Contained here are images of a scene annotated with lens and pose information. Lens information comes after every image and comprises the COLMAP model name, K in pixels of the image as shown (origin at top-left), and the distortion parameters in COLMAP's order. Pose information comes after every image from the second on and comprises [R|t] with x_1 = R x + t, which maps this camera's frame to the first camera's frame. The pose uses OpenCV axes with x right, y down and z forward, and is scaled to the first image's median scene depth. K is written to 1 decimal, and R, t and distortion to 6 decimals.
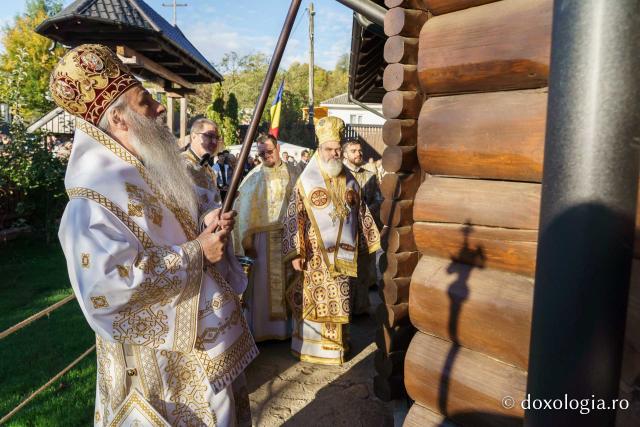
lens RADIAL K [[514.4, 0, 319.5], [0, 514.4, 213.3], [0, 0, 1]] dist [0.006813, -0.000843]
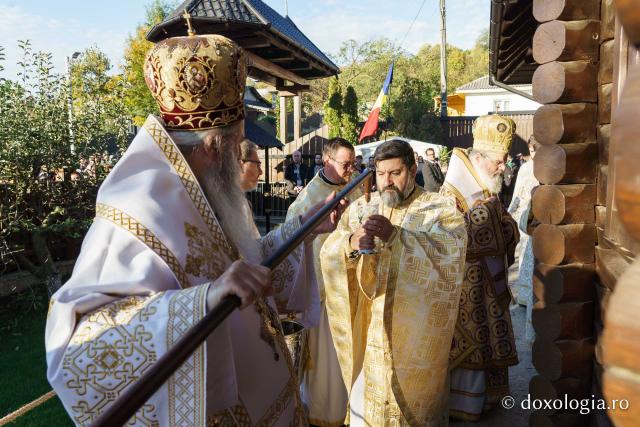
lens RADIAL K [[514.4, 0, 319.5], [0, 514.4, 213.3], [0, 0, 1]] dist [0.006813, -0.000843]
pose [[0.960730, -0.014068, -0.277128, 0.020708], [0.017906, 0.999776, 0.011321, -0.028175], [0.276906, -0.015838, 0.960766, 0.140772]]
